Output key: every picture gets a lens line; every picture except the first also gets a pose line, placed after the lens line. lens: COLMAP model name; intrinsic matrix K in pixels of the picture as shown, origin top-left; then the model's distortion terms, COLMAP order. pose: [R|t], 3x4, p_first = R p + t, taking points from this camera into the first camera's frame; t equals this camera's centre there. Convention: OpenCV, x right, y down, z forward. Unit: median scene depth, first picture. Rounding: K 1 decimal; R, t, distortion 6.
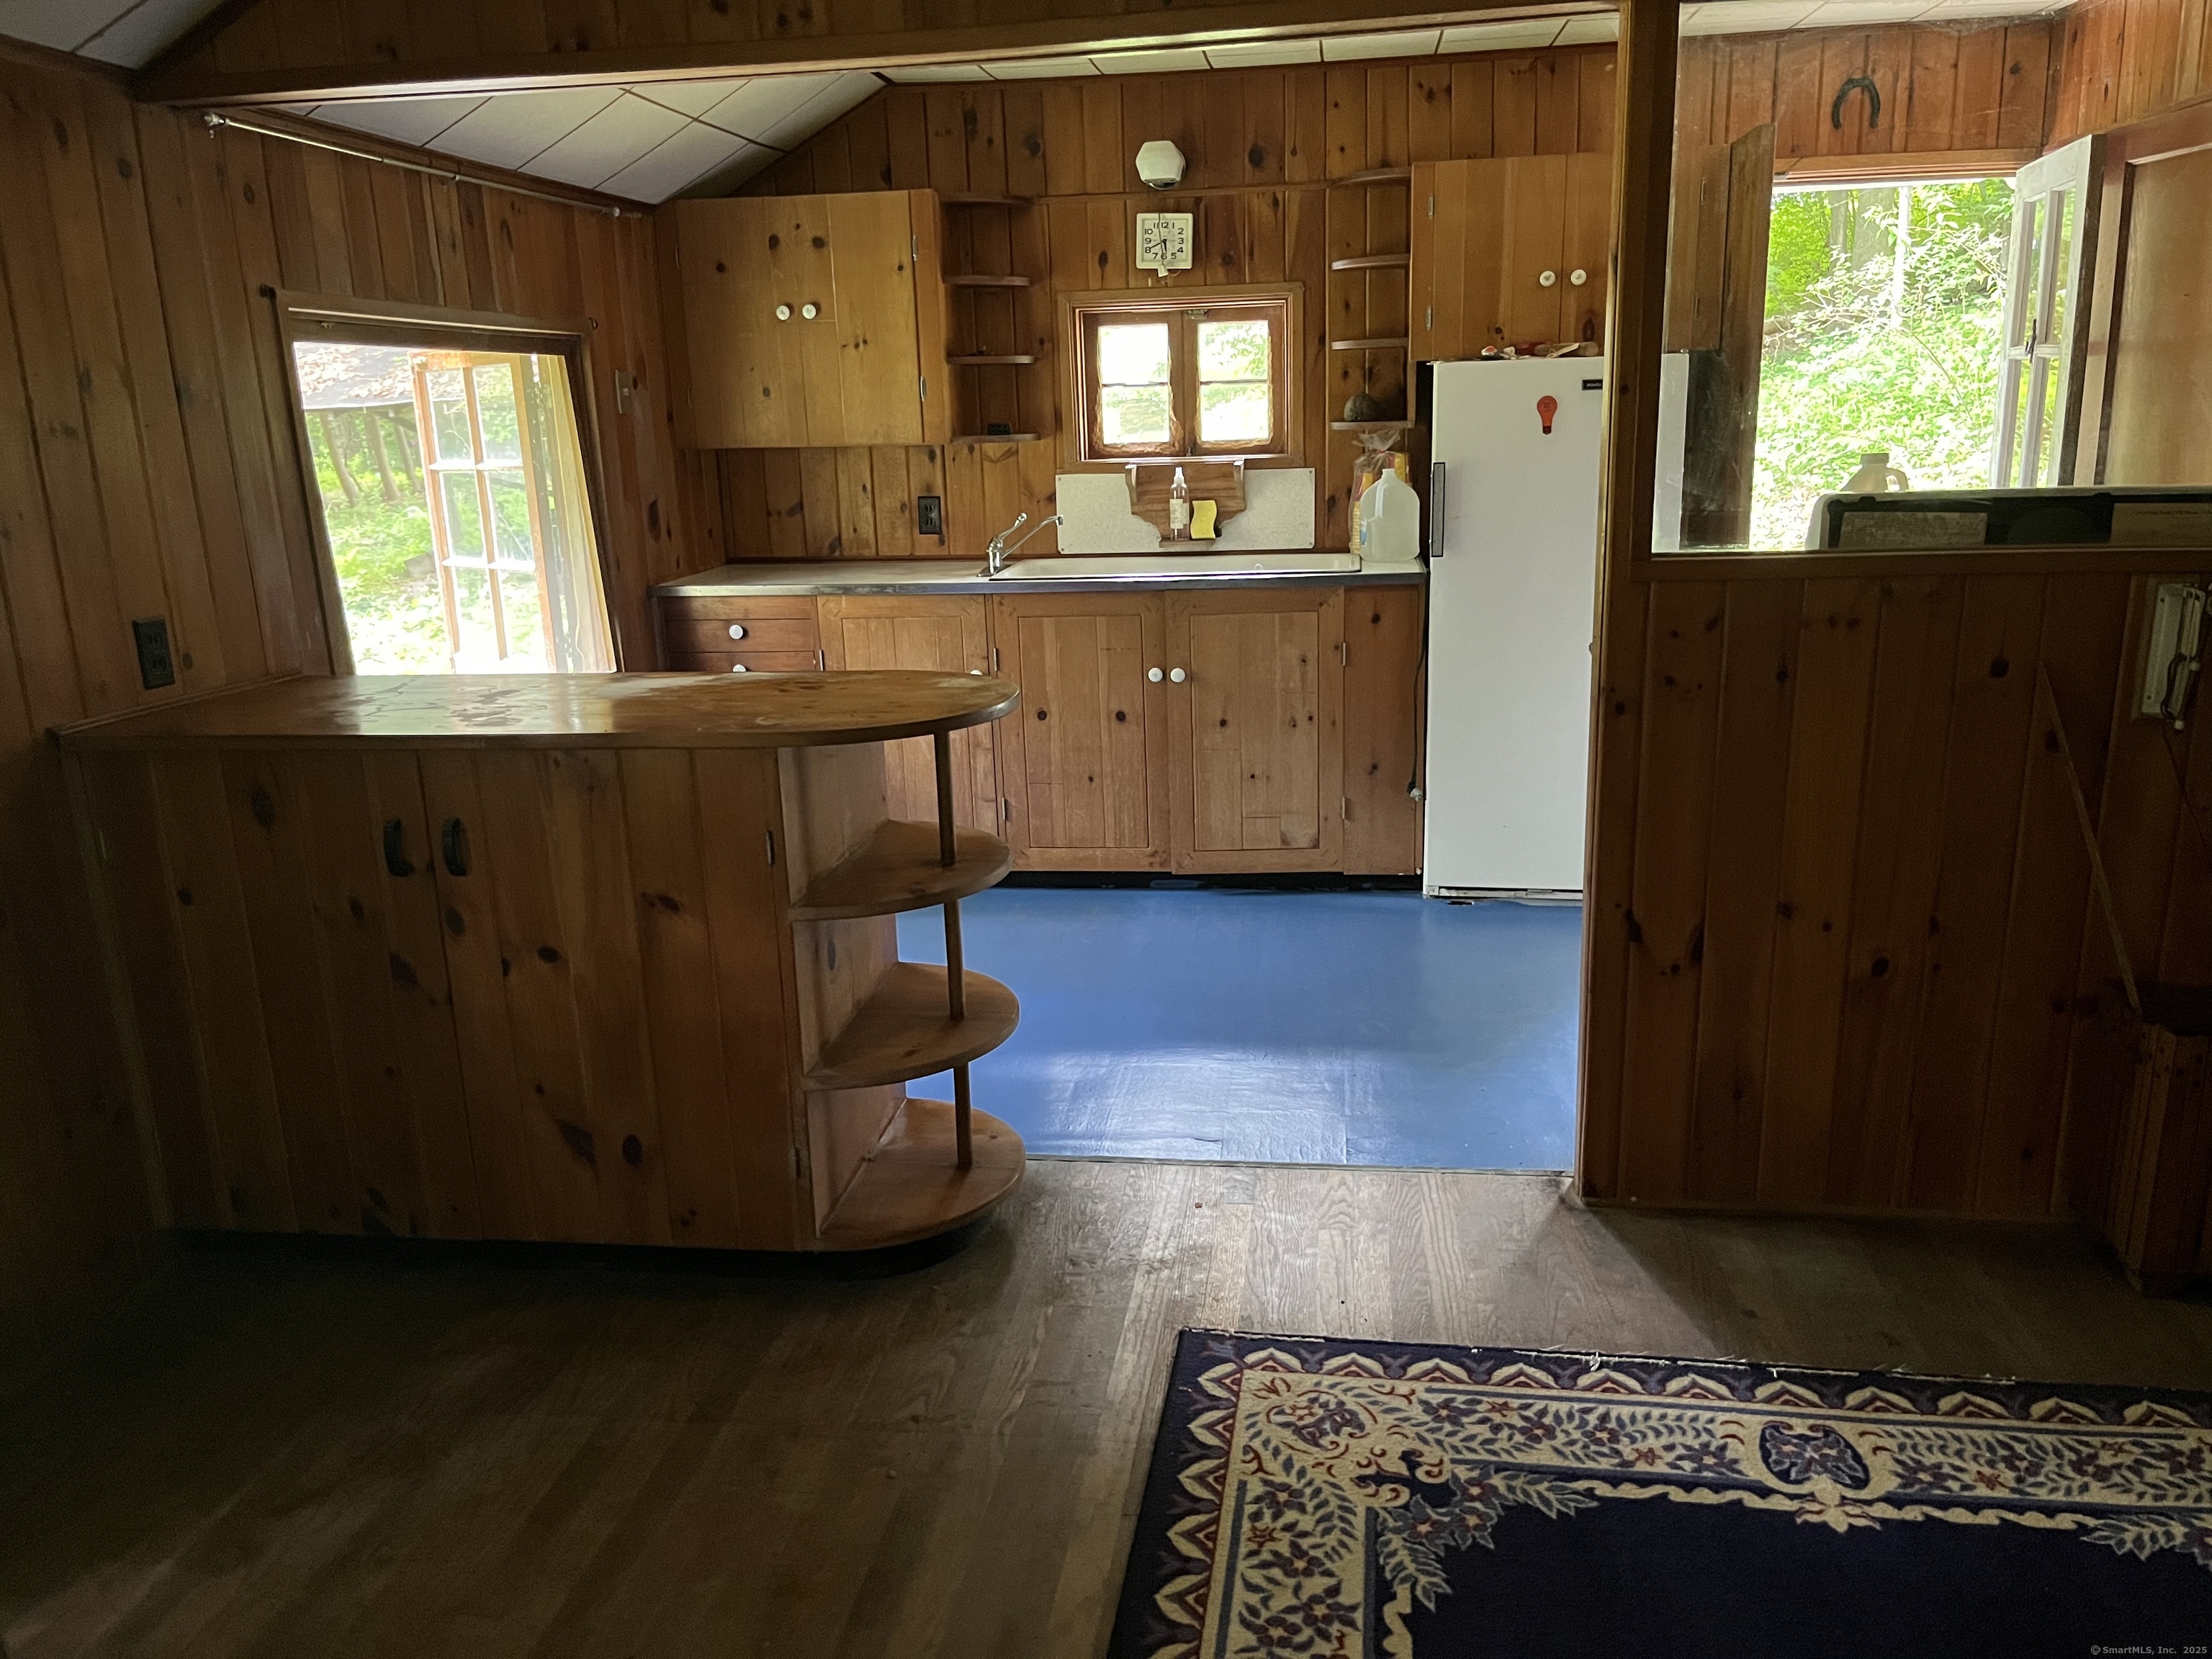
lens RADIAL K [[1691.4, 0, 1106.0], [0, 1691.4, 829.5], [0, 0, 1]] dist [0.053808, -0.071920]
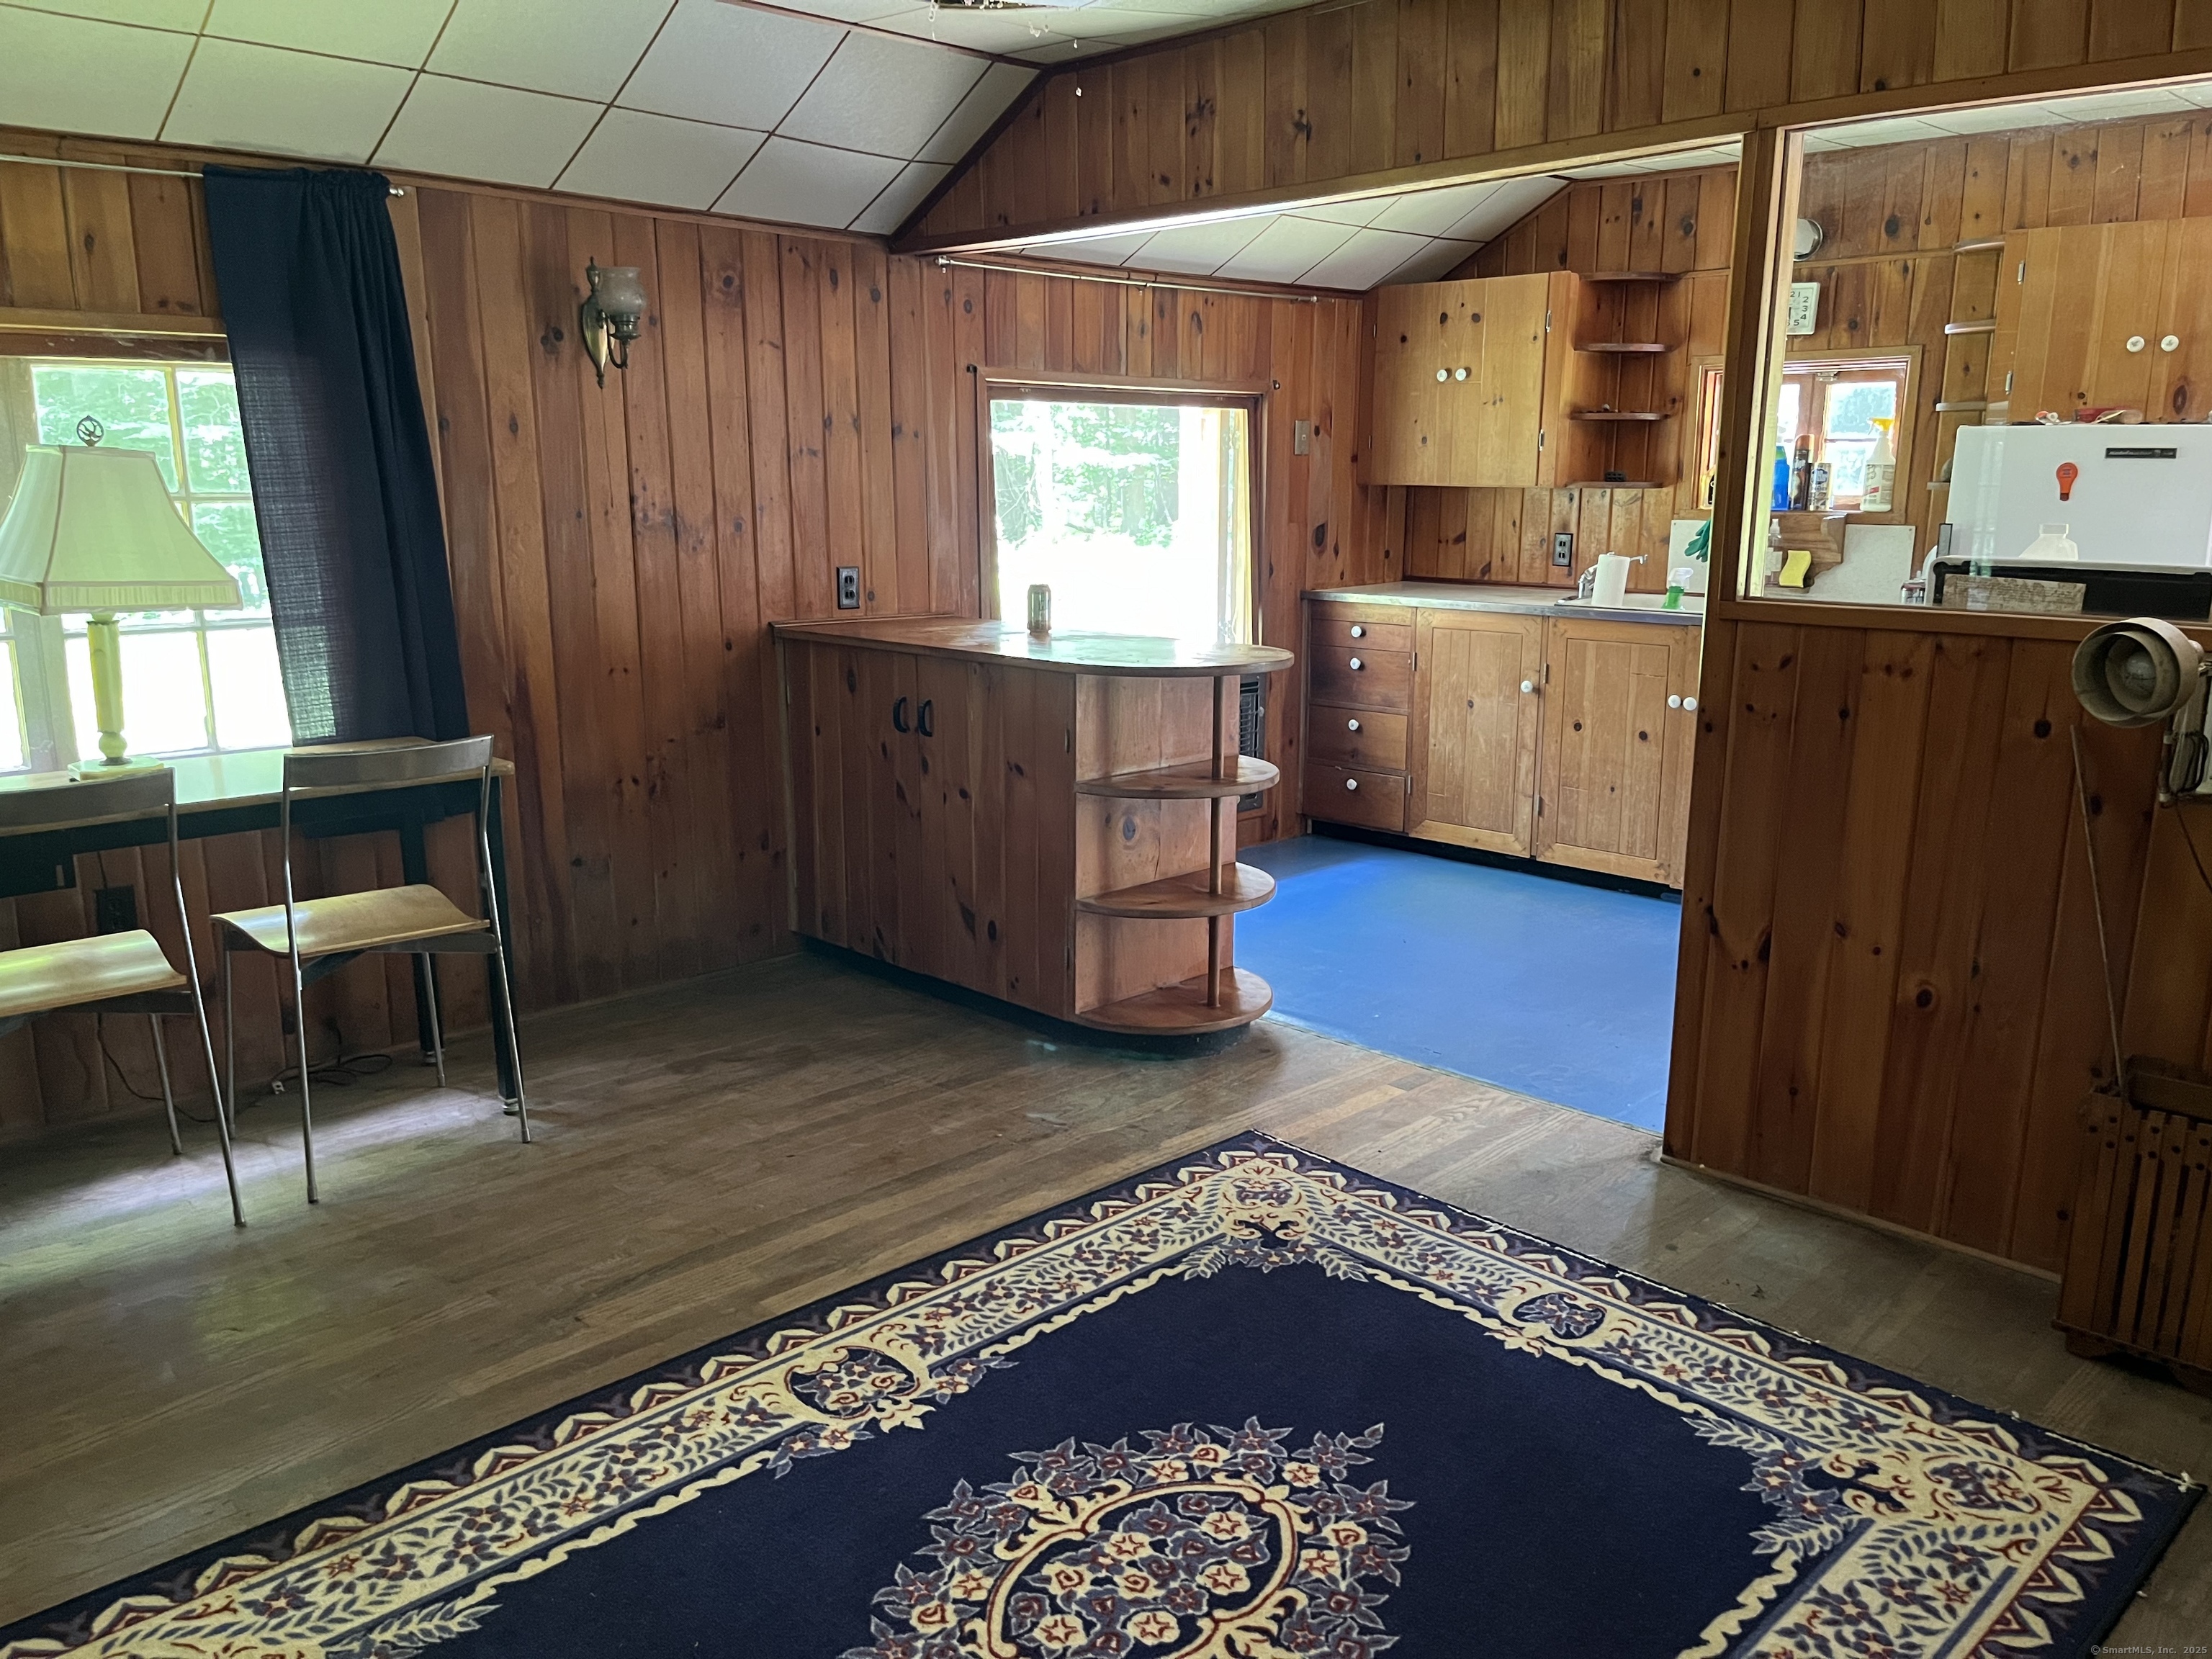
lens RADIAL K [[1691.4, 0, 1106.0], [0, 1691.4, 829.5], [0, 0, 1]] dist [0.053808, -0.071920]
pose [[0.796771, 0.159829, -0.582761, 0.573294], [-0.173872, 0.984241, 0.032217, 0.027290], [0.578726, 0.075656, 0.812005, -0.152894]]
